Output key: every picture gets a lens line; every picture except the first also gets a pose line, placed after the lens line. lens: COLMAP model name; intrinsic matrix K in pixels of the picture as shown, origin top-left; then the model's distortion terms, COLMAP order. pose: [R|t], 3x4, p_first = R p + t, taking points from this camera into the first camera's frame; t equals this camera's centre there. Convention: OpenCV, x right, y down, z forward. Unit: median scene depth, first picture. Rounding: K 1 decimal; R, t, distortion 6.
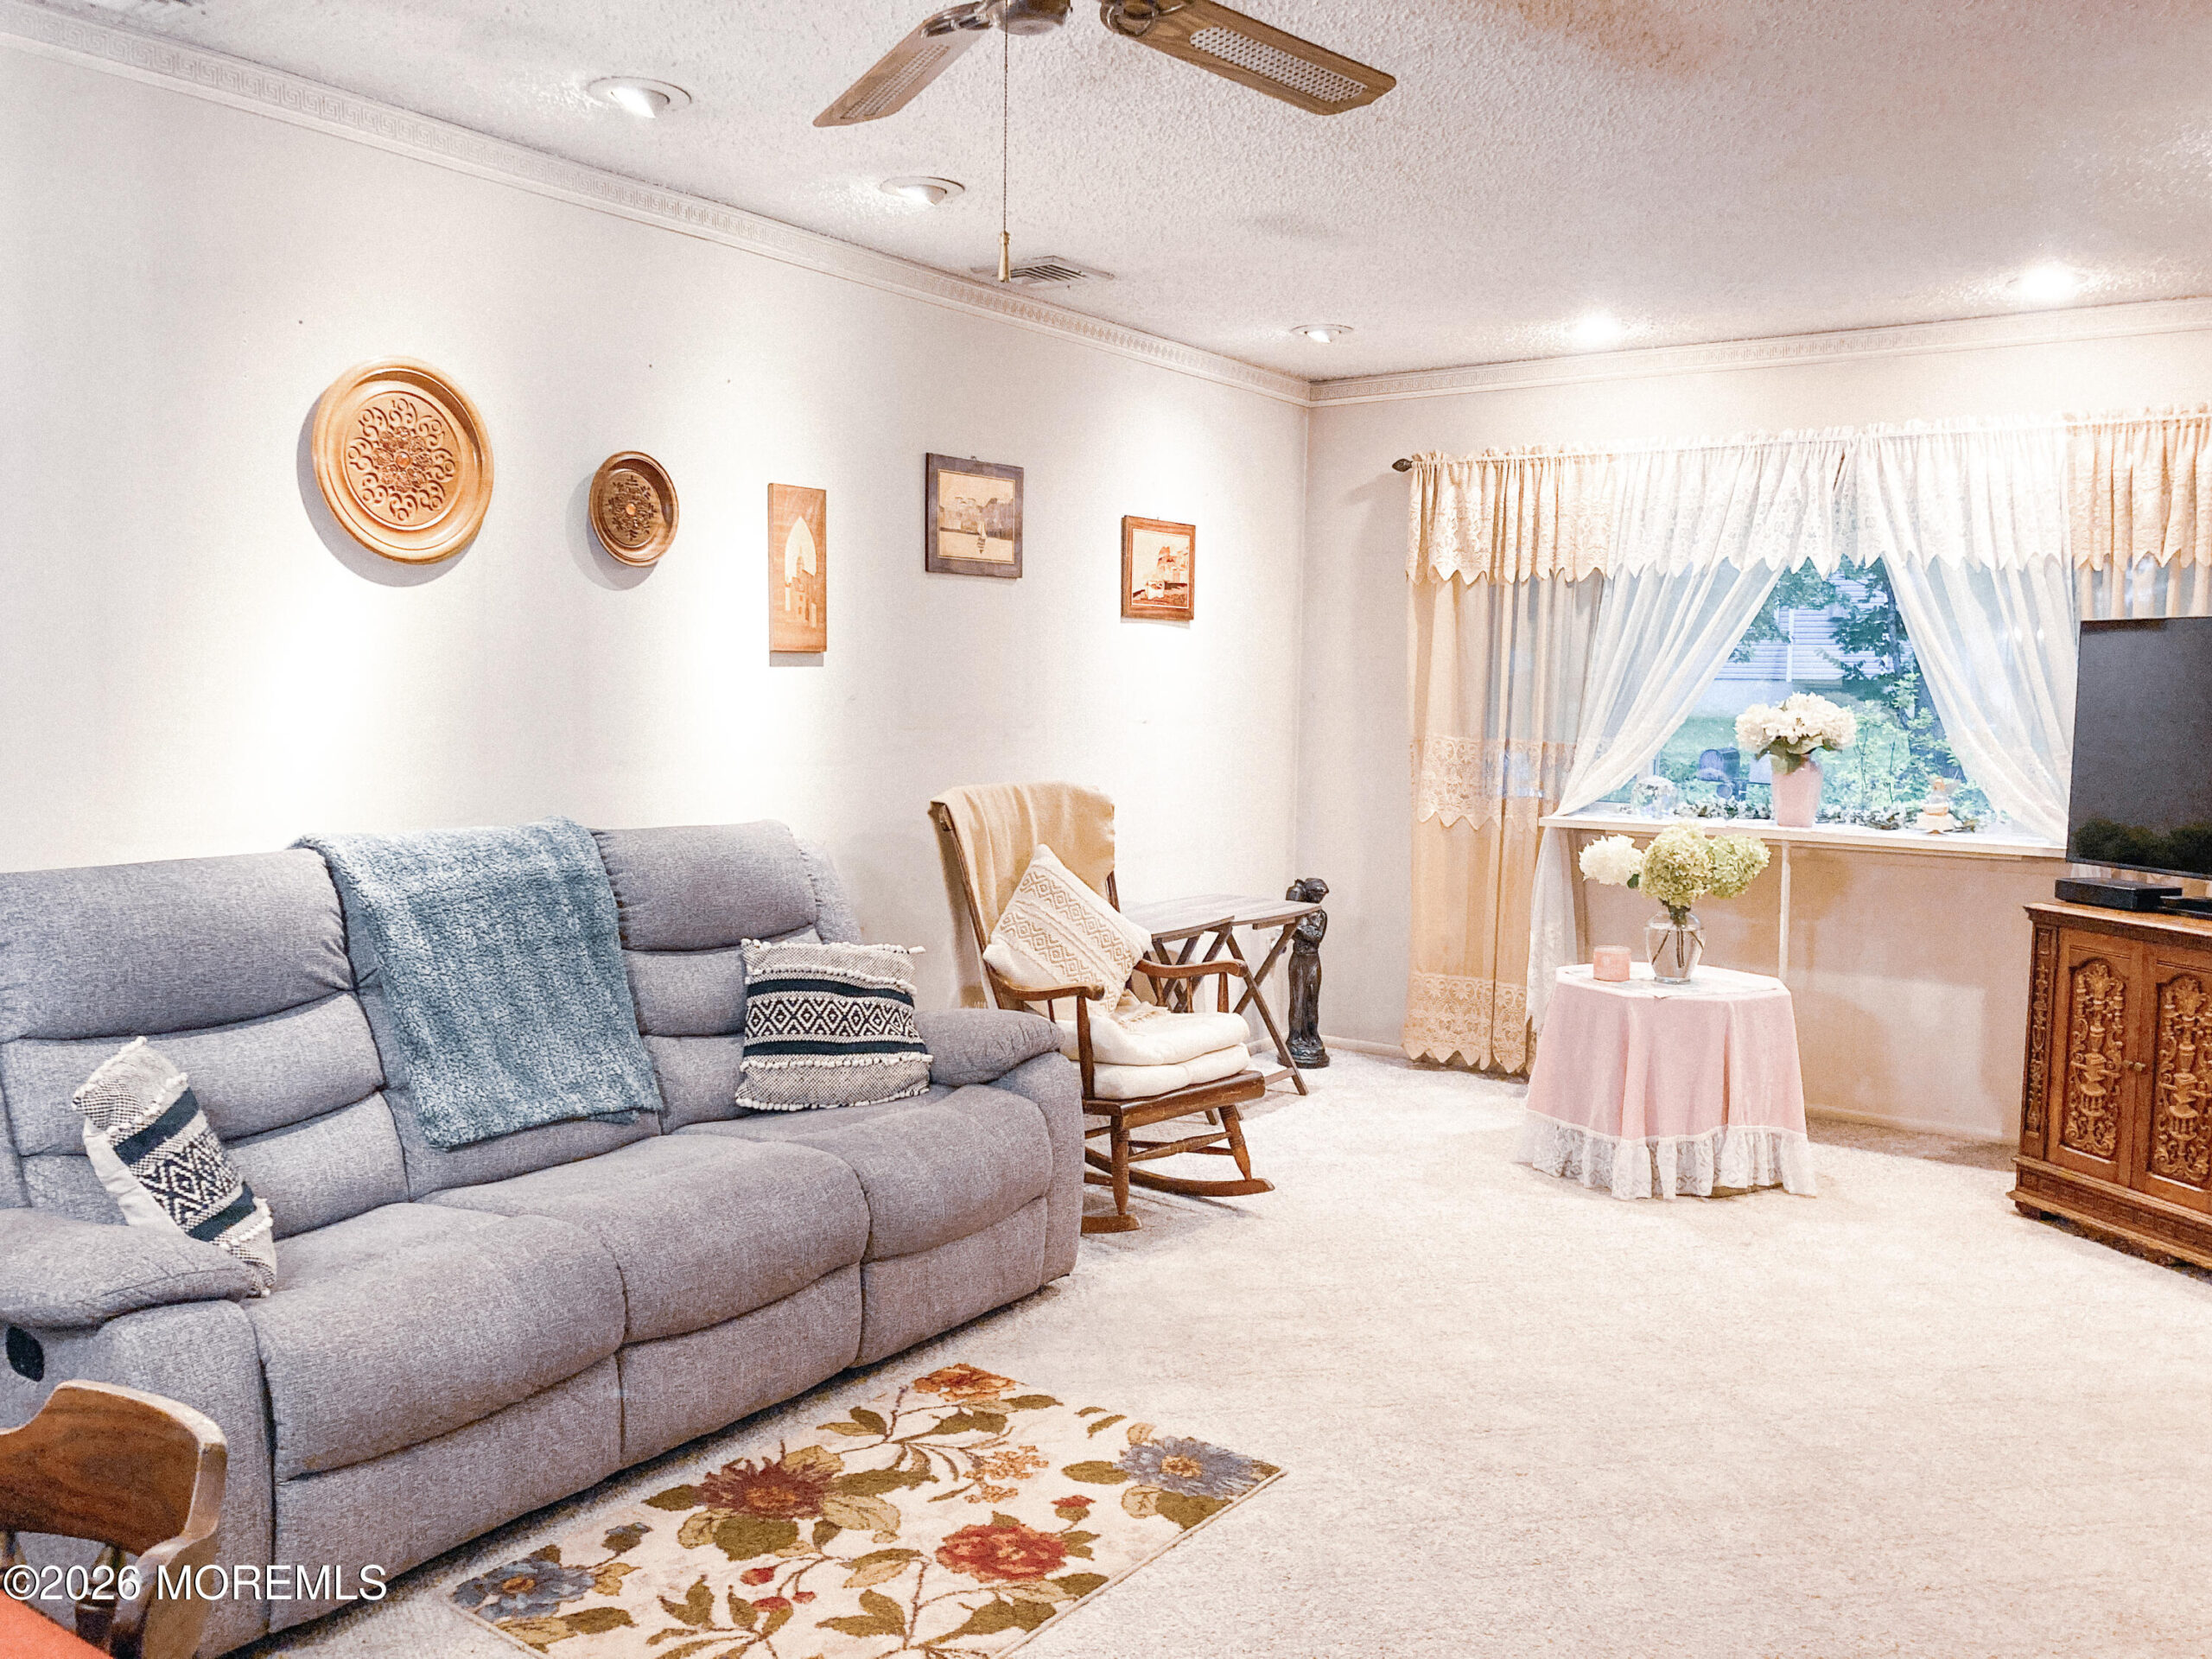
lens RADIAL K [[1828.2, 0, 1114.6], [0, 1828.2, 834.3], [0, 0, 1]] dist [0.035040, -0.032202]
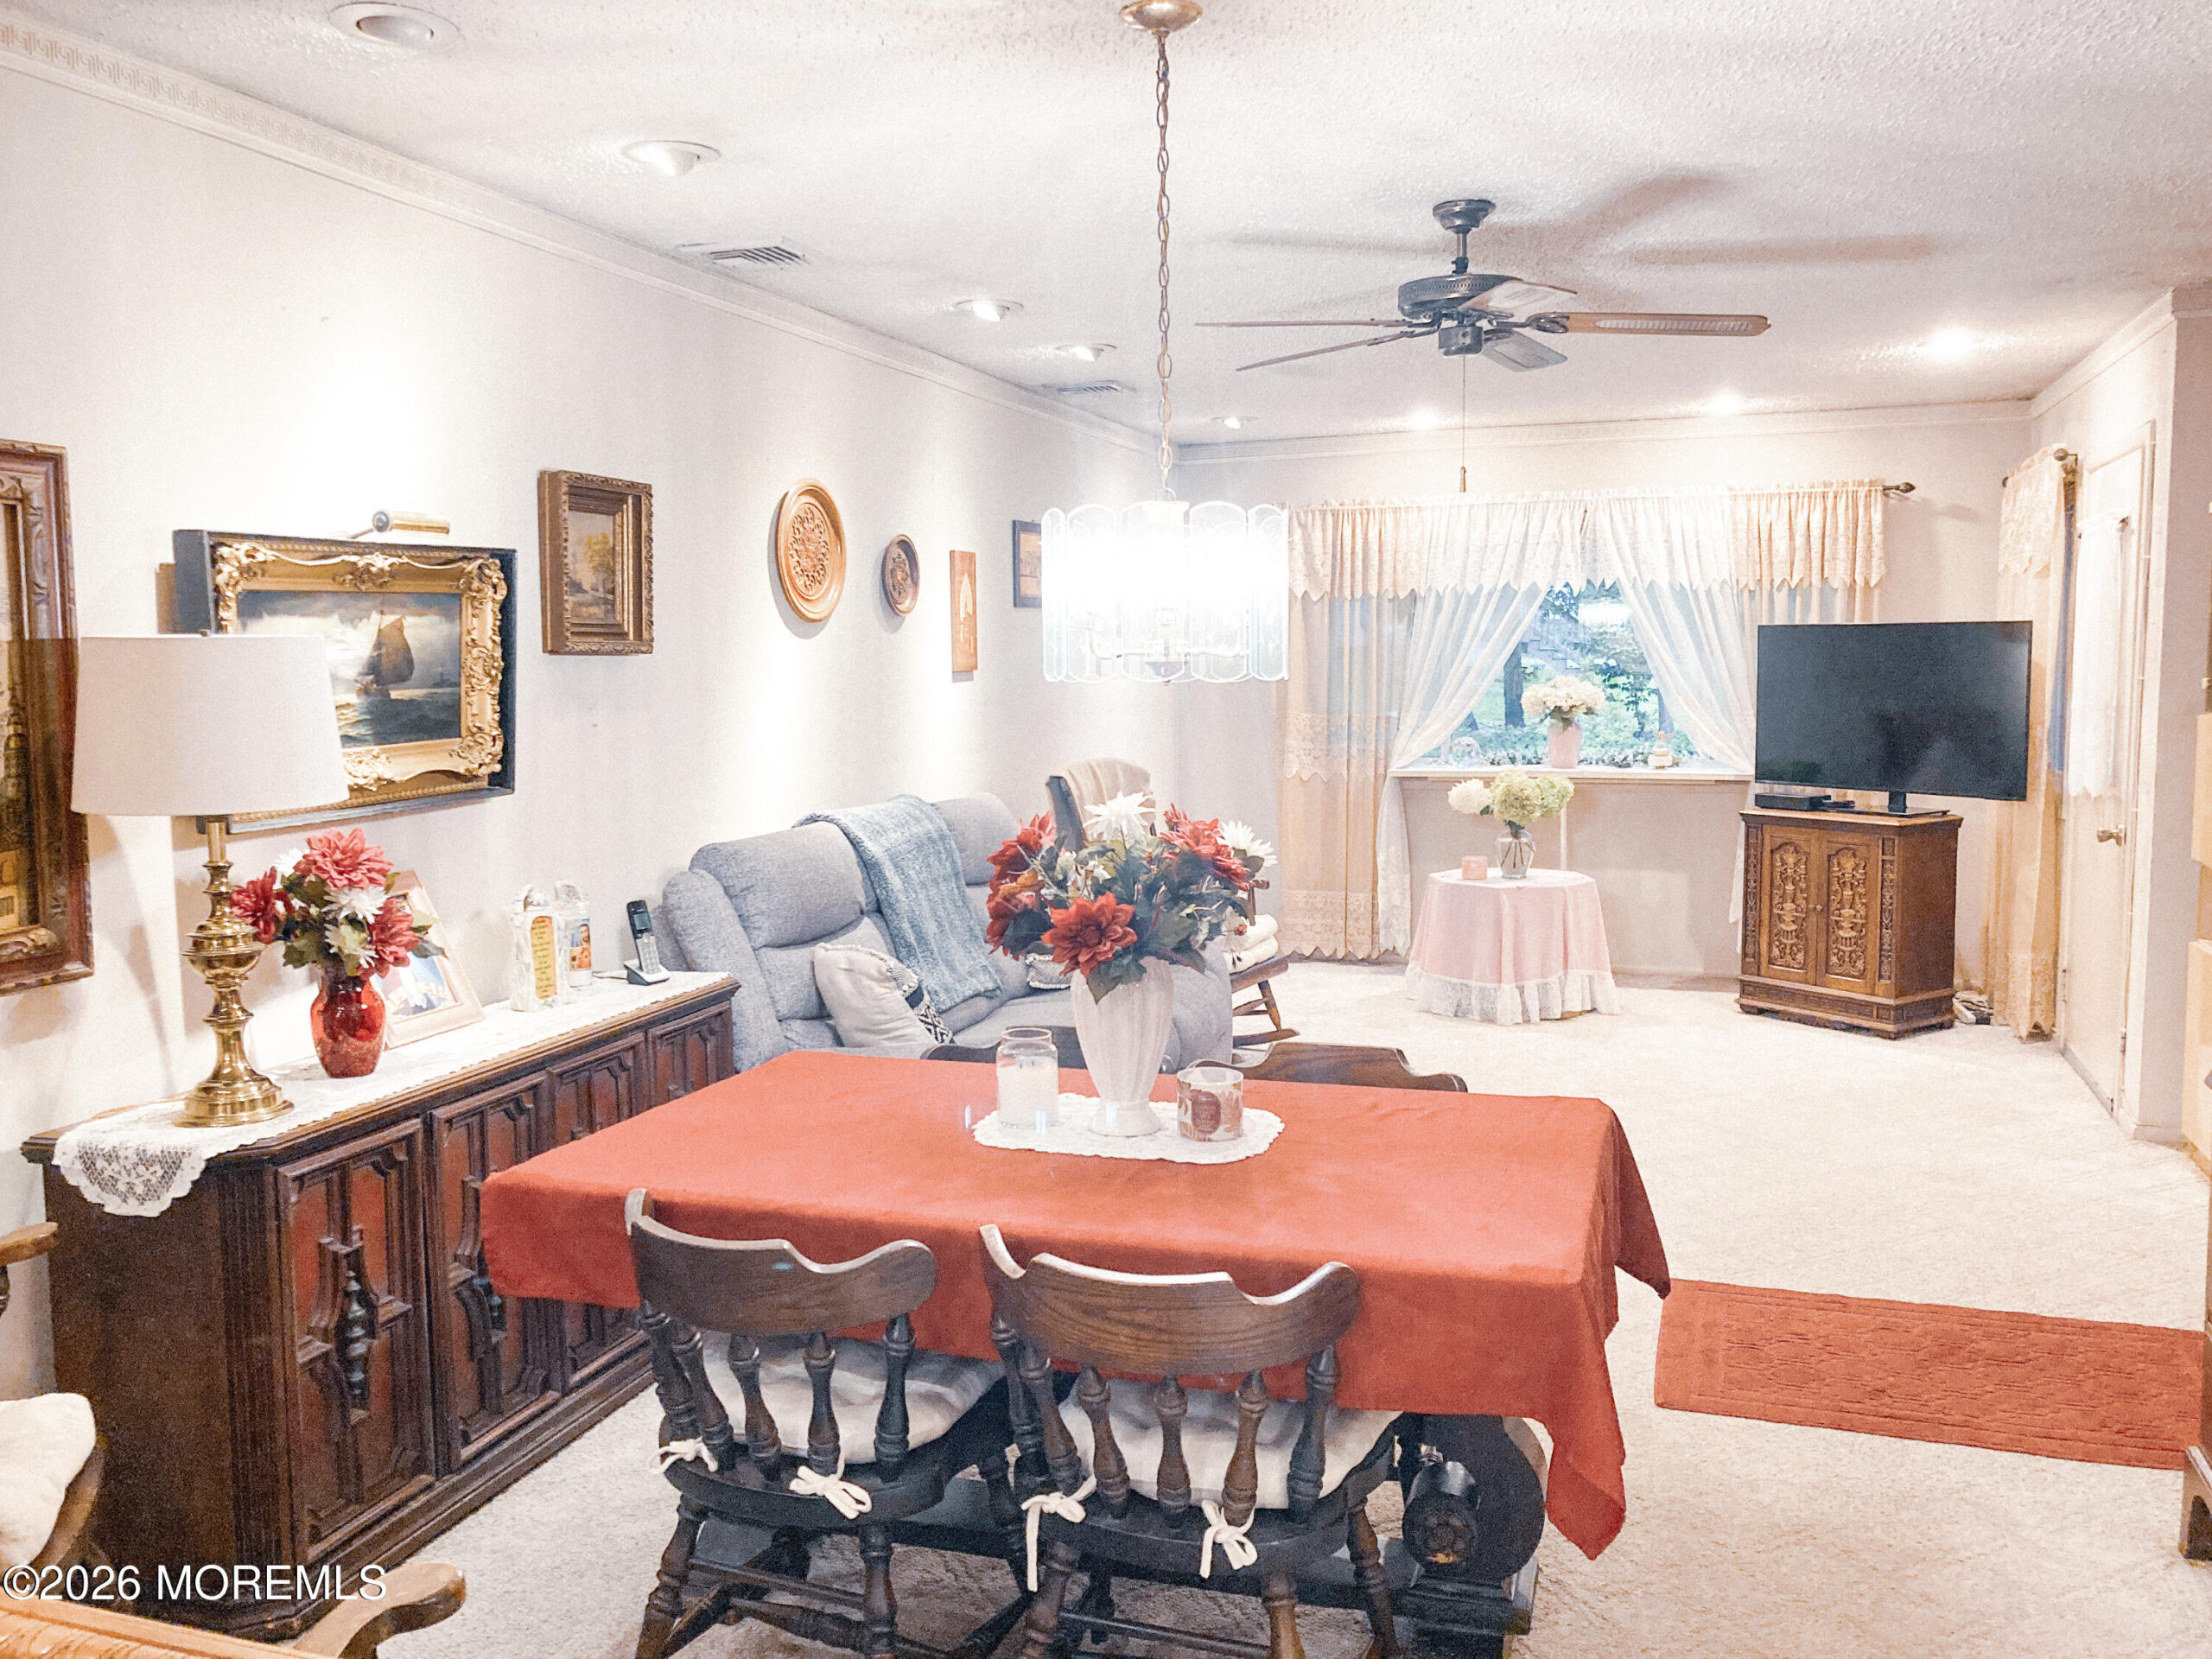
lens RADIAL K [[1828.2, 0, 1100.2], [0, 1828.2, 817.1], [0, 0, 1]] dist [0.035040, -0.032202]
pose [[0.961409, -0.050525, 0.270445, -0.406575], [0.048937, 0.998722, 0.012615, -0.002253], [-0.270737, 0.001106, 0.962653, -0.312282]]
